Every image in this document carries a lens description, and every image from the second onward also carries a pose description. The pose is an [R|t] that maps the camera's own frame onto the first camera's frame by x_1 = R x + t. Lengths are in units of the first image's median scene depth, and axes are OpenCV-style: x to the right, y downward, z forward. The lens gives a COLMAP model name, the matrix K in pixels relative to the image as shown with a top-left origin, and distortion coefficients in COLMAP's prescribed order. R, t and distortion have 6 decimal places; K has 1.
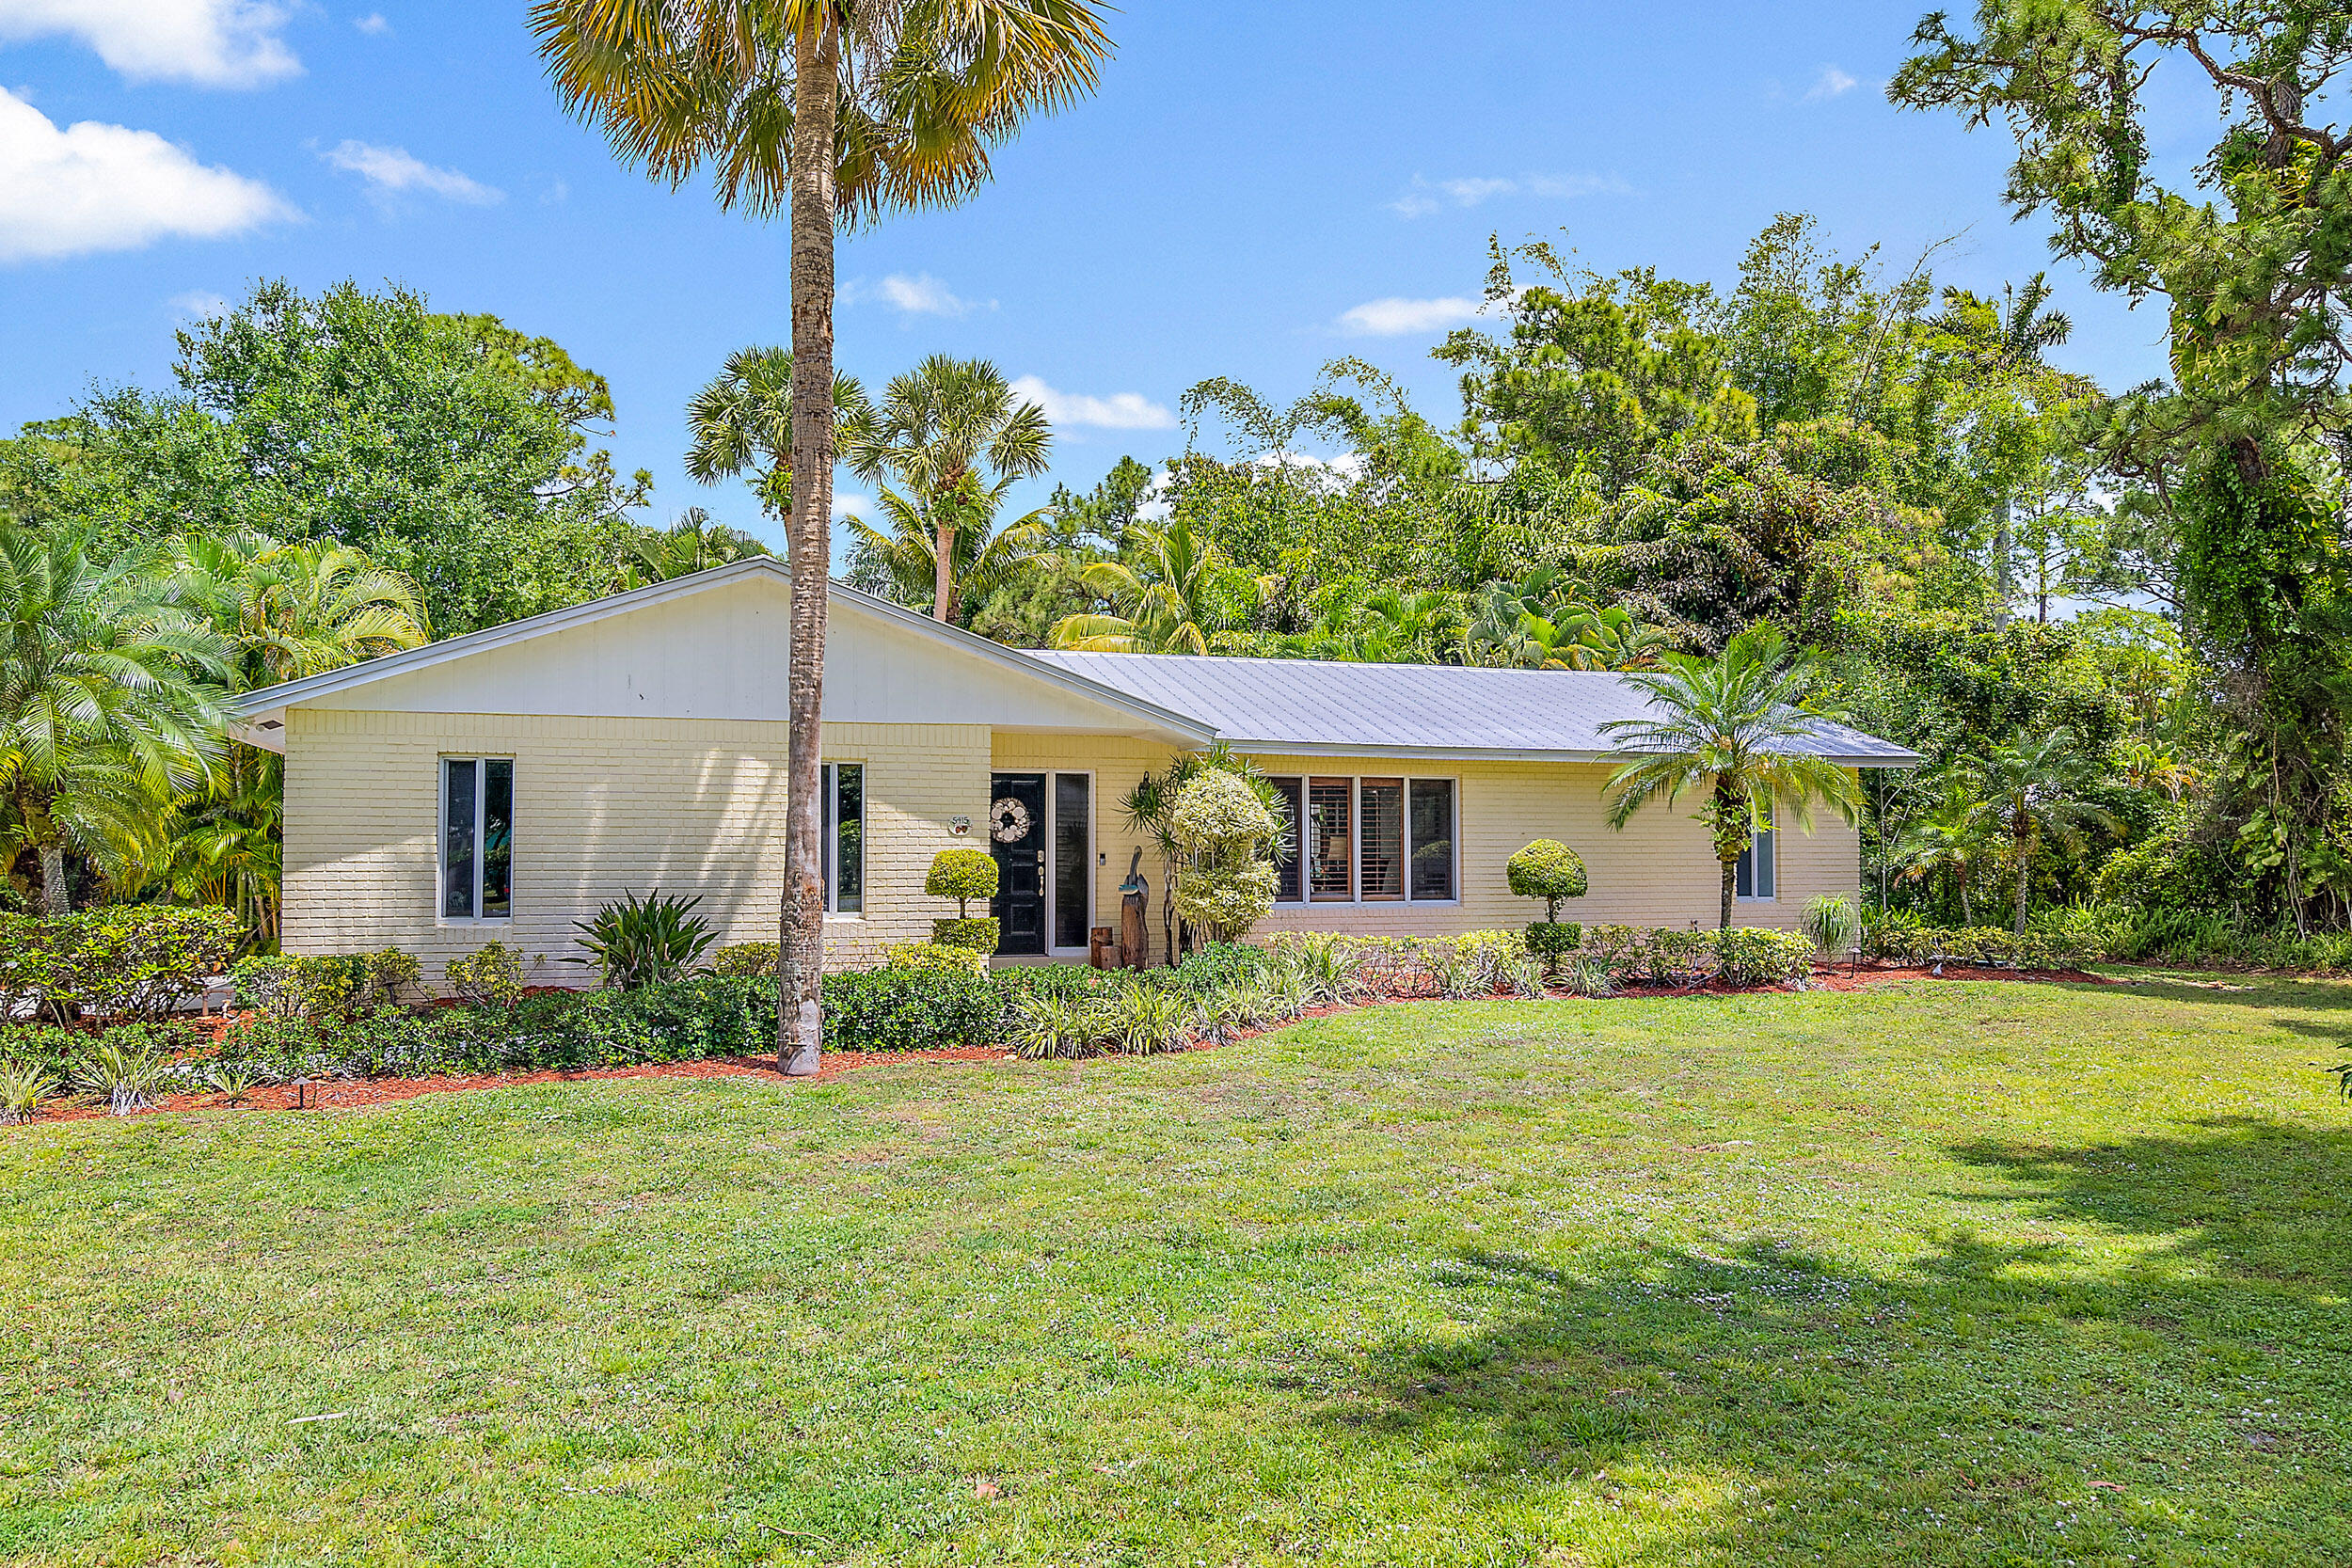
lens RADIAL K [[1685.1, 0, 1173.4], [0, 1685.1, 792.4], [0, 0, 1]] dist [0.003481, 0.000665]
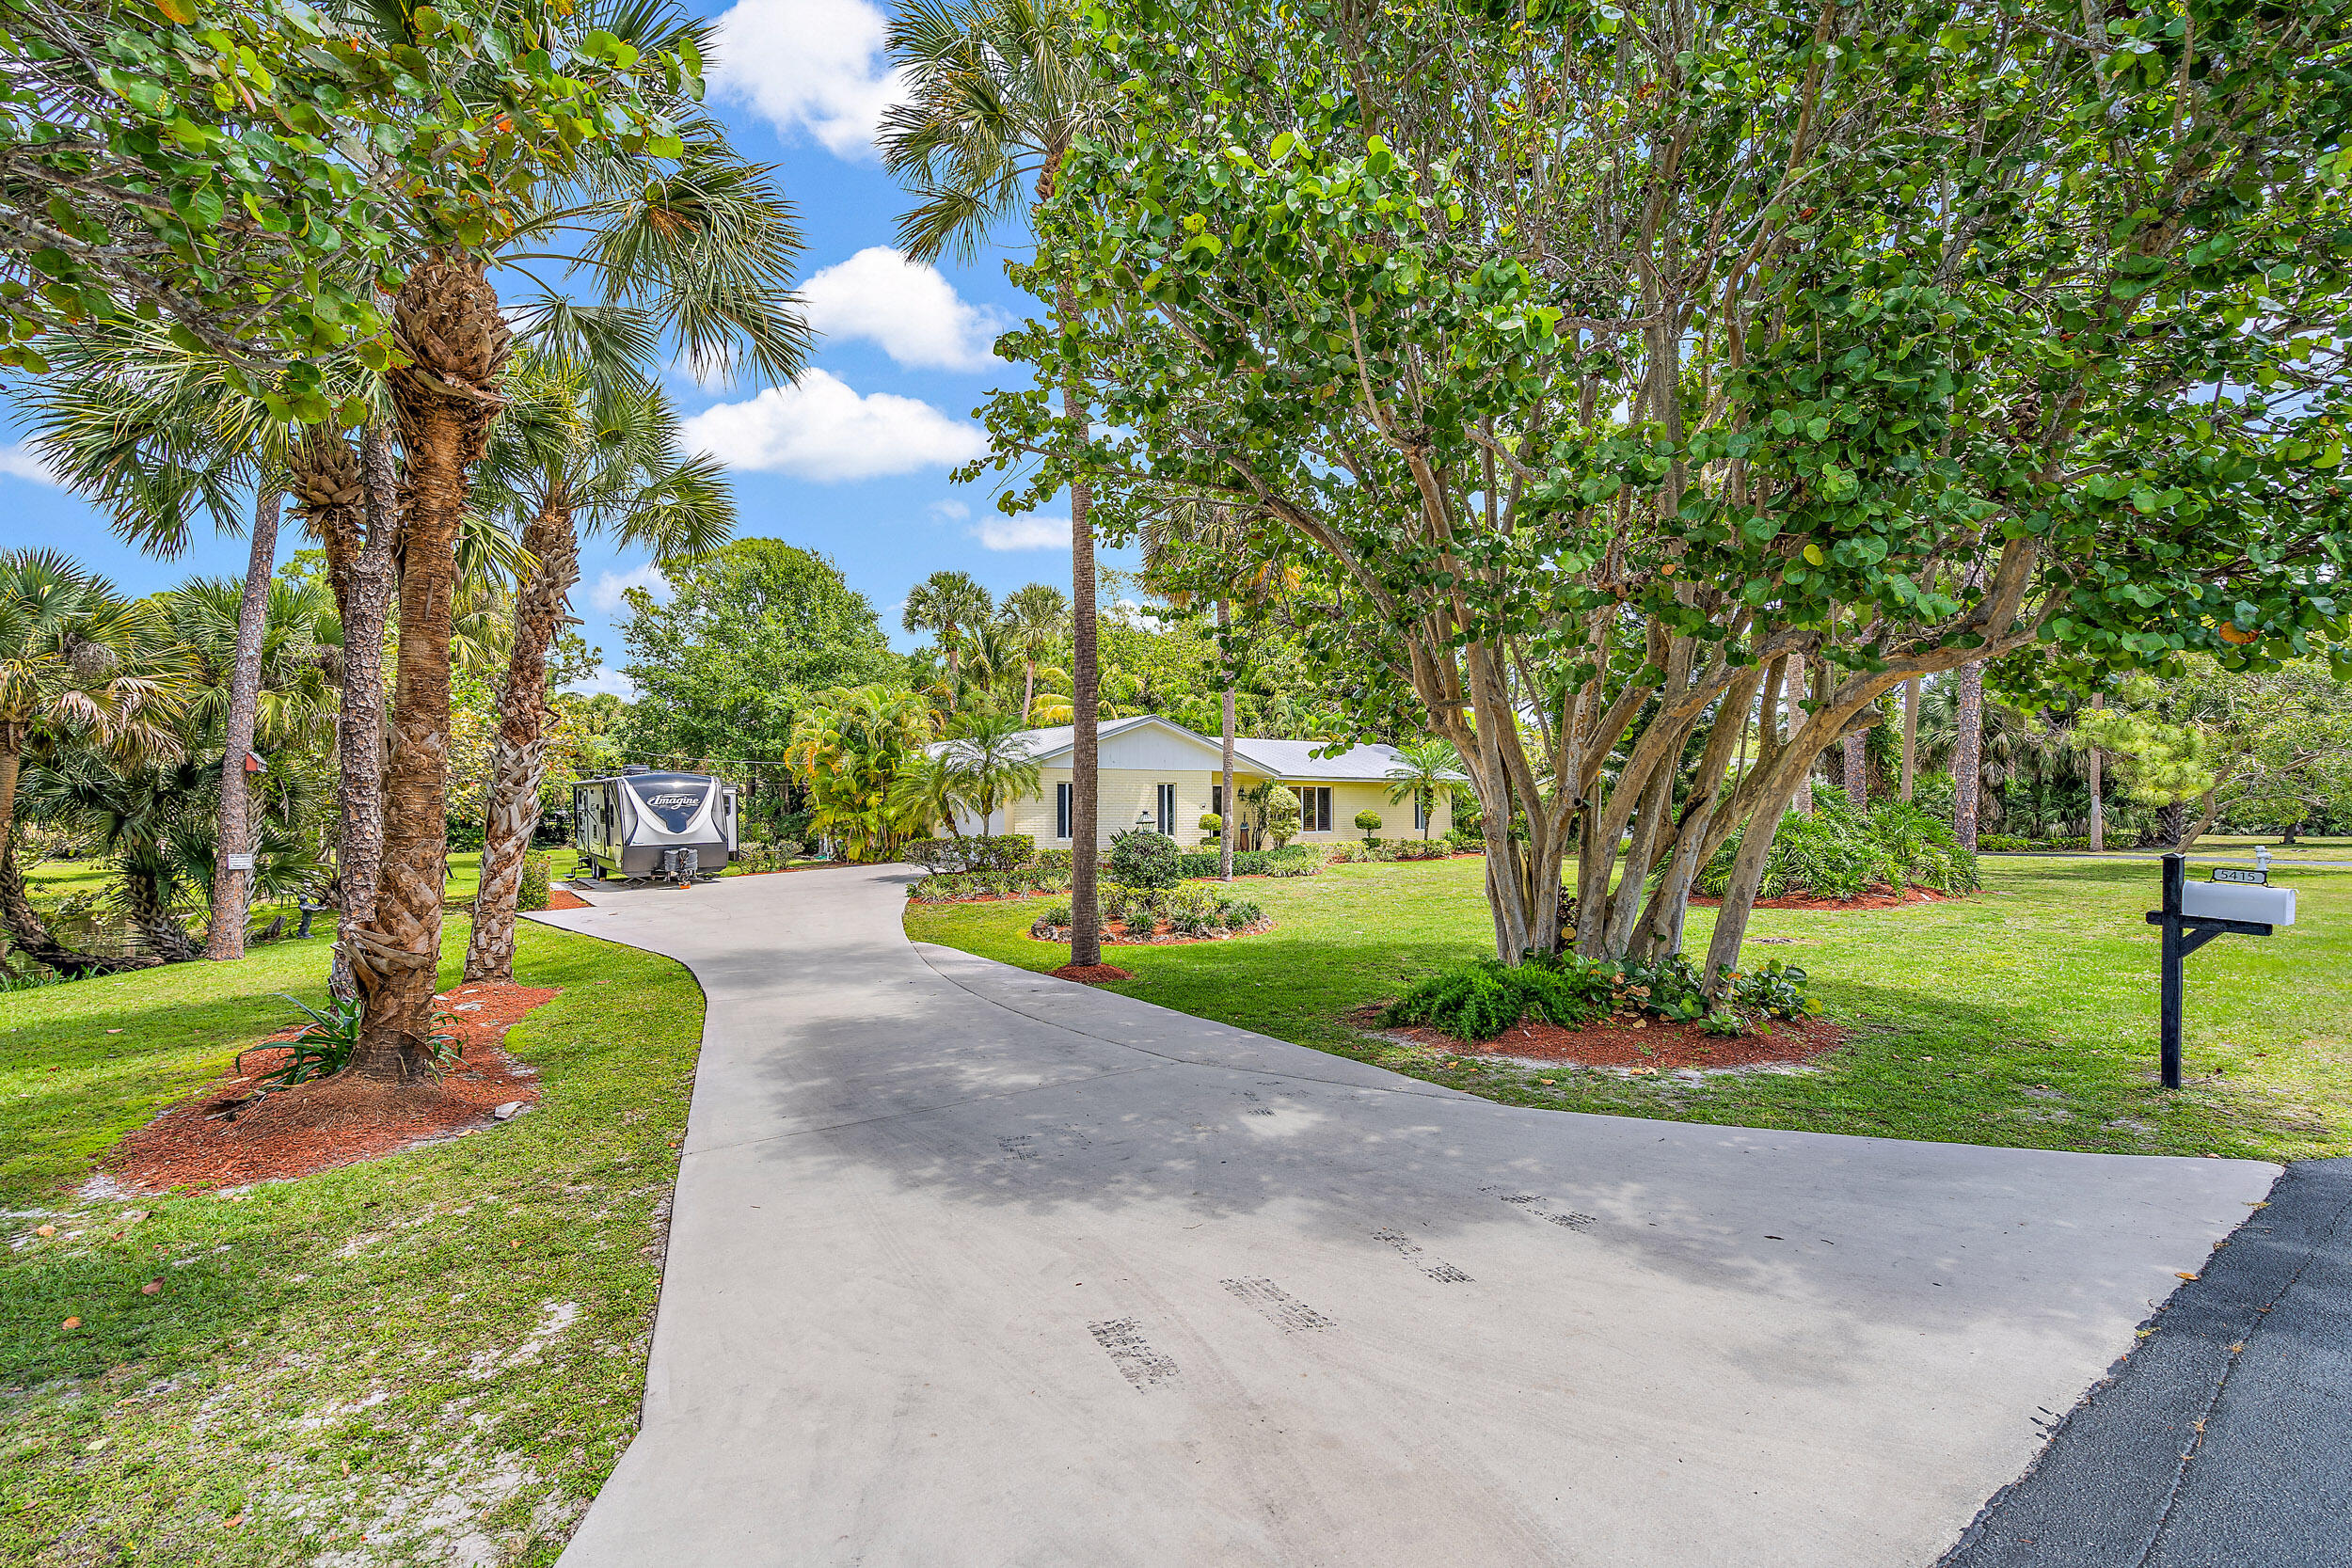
lens RADIAL K [[1093.1, 0, 1181.0], [0, 1093.1, 782.7], [0, 0, 1]] dist [-0.009851, 0.002396]
pose [[0.964788, 0.001973, 0.263020, -0.485717], [-0.004623, 0.999945, 0.009457, -0.026999], [-0.262987, -0.010340, 0.964744, -0.602000]]
